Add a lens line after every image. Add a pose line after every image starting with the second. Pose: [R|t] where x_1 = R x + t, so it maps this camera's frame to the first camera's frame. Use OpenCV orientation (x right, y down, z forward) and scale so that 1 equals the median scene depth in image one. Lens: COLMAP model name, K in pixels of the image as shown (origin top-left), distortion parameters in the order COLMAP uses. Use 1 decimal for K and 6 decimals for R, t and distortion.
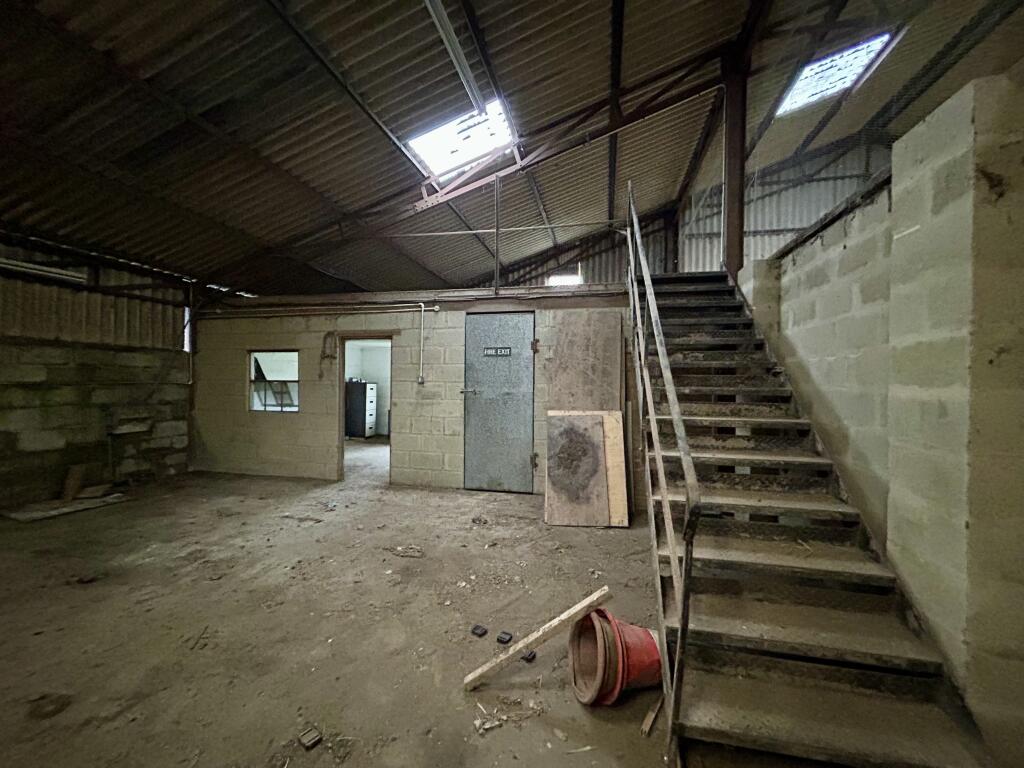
lens RADIAL K [[409.4, 0, 509.7], [0, 409.4, 386.7], [0, 0, 1]] dist [0.001356, -0.000050]
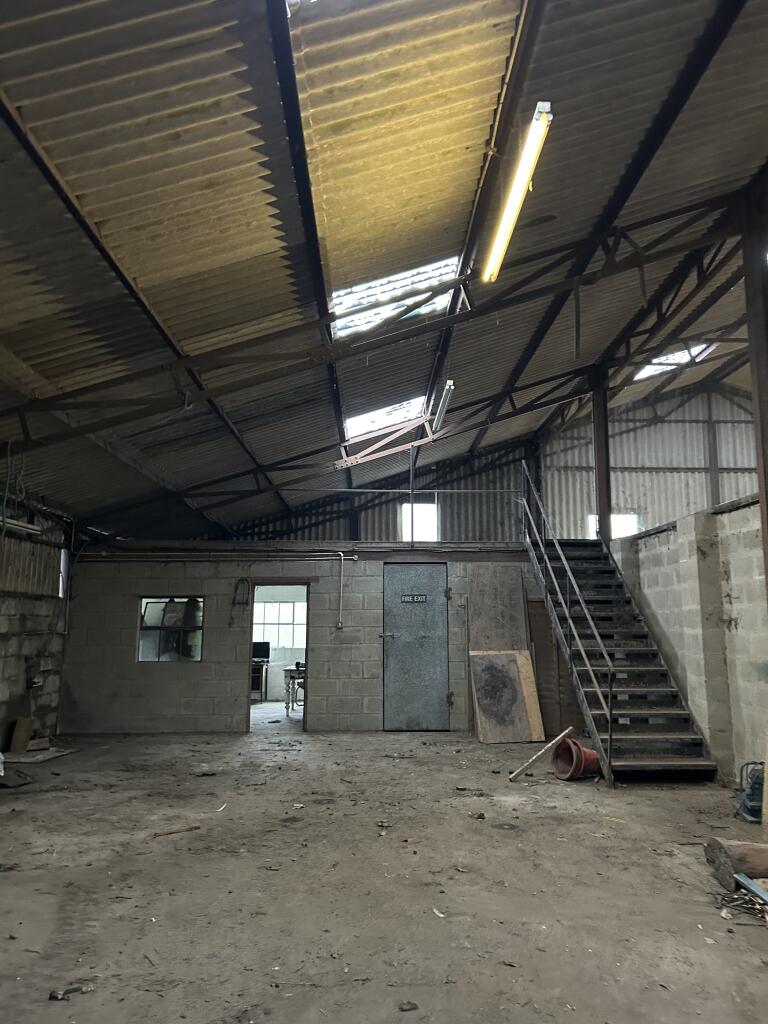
lens RADIAL K [[780.1, 0, 384.0], [0, 780.1, 512.0], [0, 0, 1]] dist [0.202946, -0.546733]
pose [[0.968383, 0.025399, 0.248171, -0.675694], [0.013285, 0.988142, -0.152970, 0.005596], [-0.249113, 0.151430, 0.956562, -1.099310]]
